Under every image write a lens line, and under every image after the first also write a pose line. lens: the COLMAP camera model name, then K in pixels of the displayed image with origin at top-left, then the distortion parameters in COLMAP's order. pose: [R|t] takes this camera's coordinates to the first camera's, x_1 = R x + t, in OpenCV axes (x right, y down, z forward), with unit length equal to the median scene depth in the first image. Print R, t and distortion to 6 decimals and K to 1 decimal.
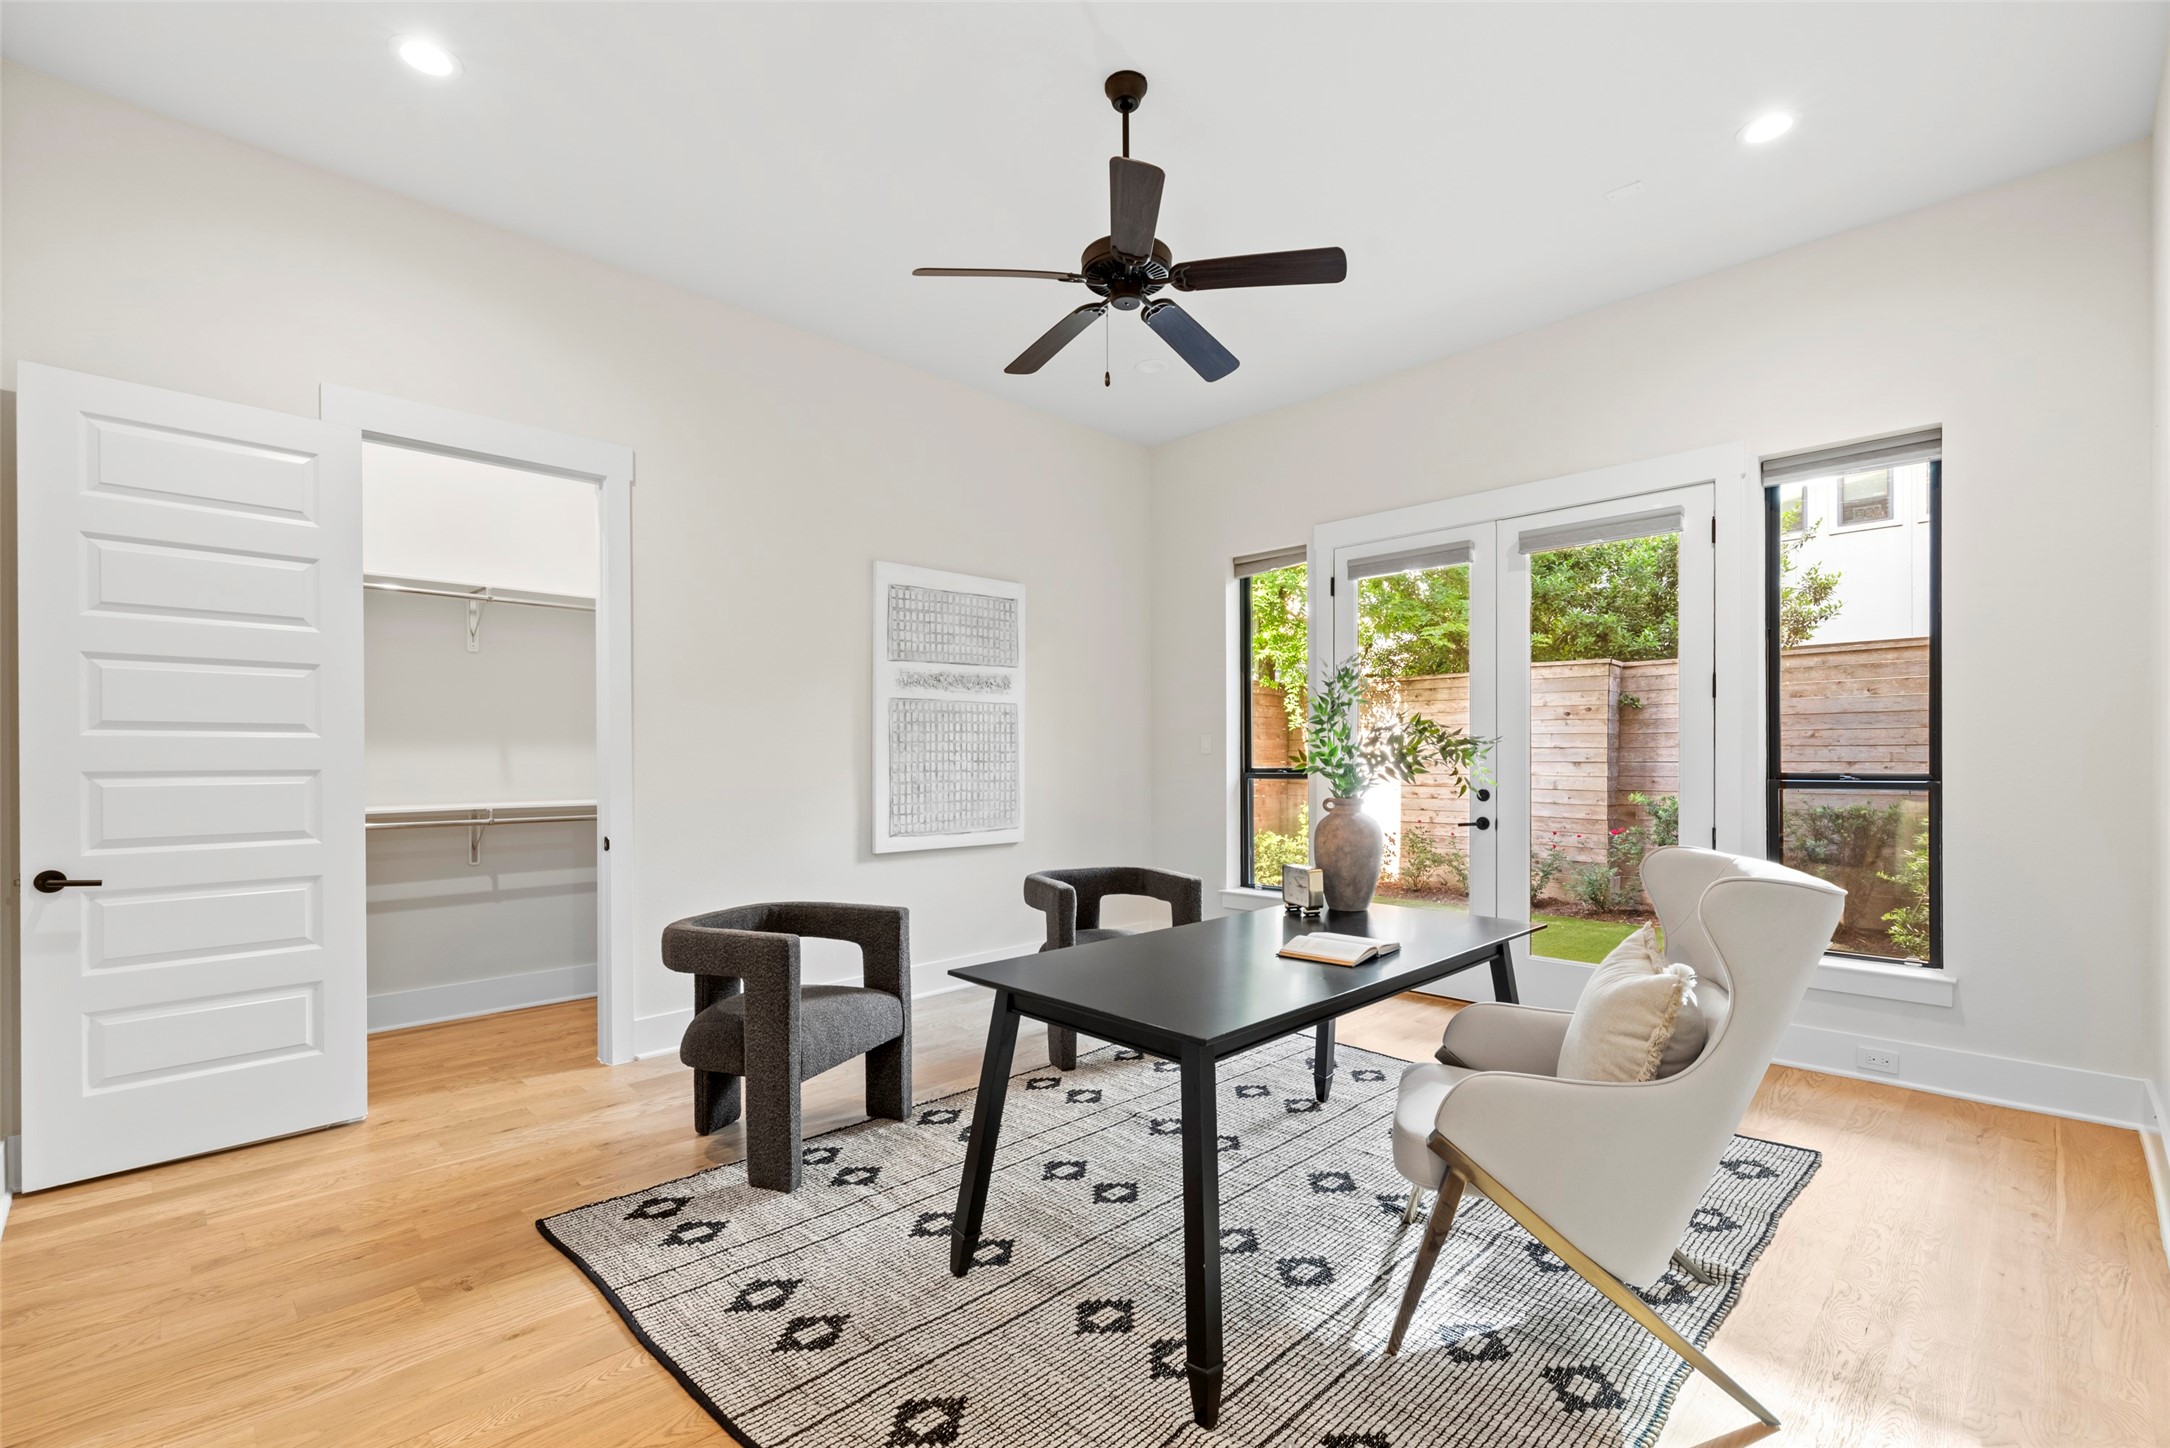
lens RADIAL K [[945.6, 0, 1093.8], [0, 945.6, 747.6], [0, 0, 1]] dist [0.003196, -0.000180]
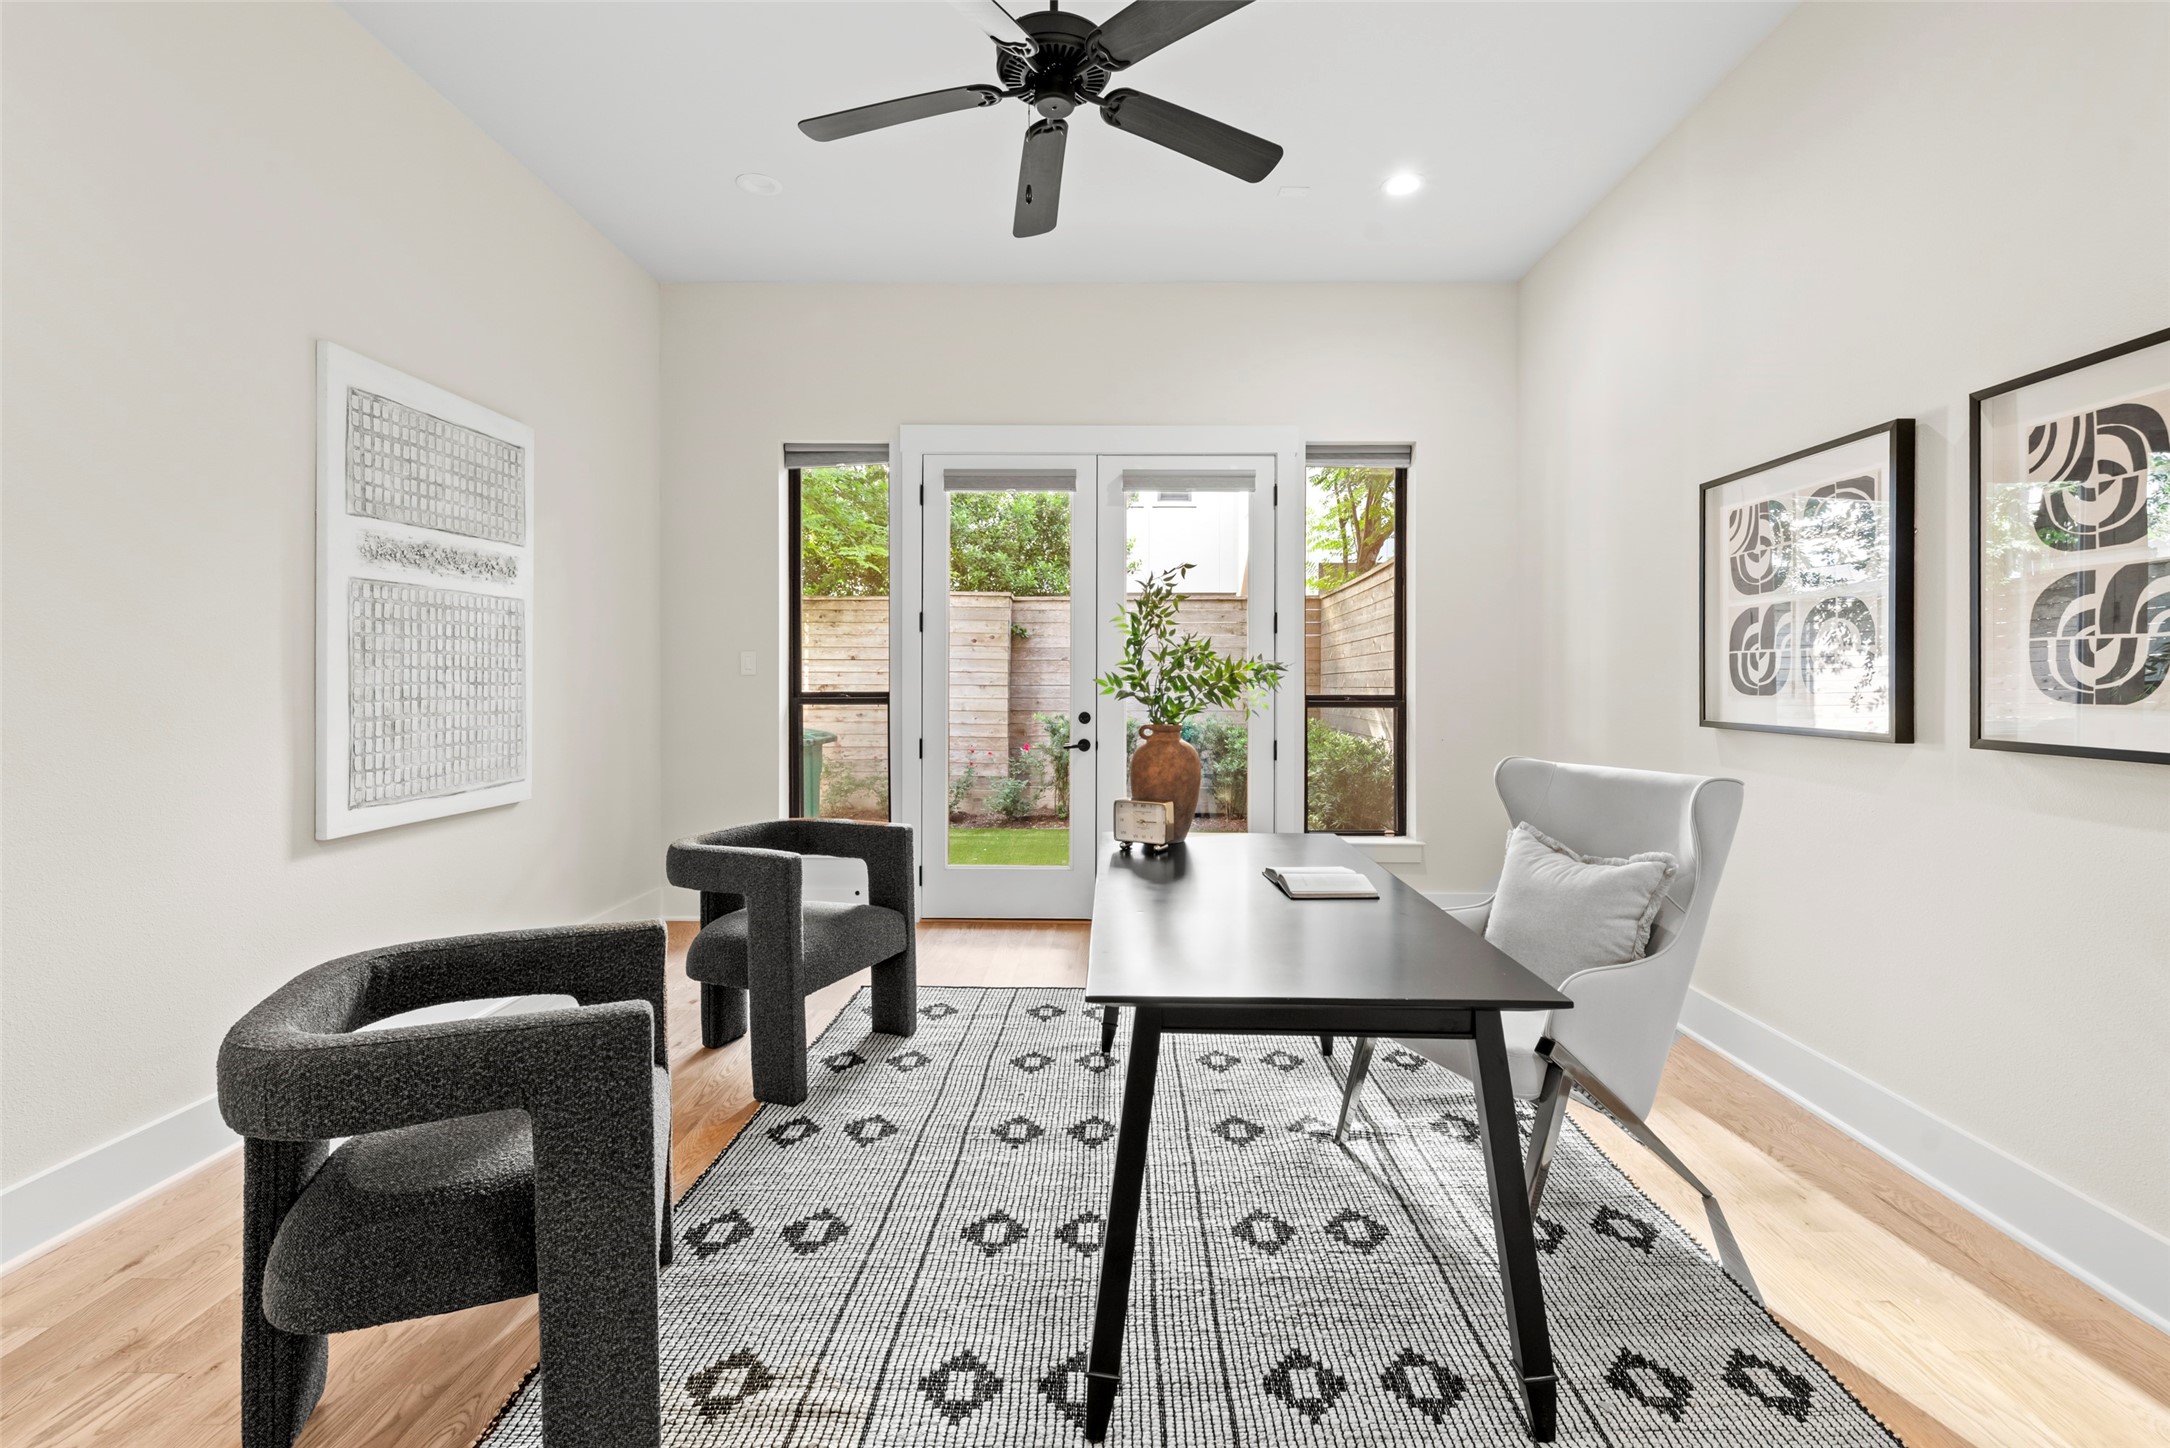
lens RADIAL K [[945.6, 0, 1102.4], [0, 945.6, 674.2], [0, 0, 1]] dist [0.003196, -0.000180]
pose [[0.717153, 0.010185, 0.696842, -0.283714], [-0.013494, 0.999909, -0.000728, 0.002933], [-0.696786, -0.008882, 0.717225, 0.233422]]
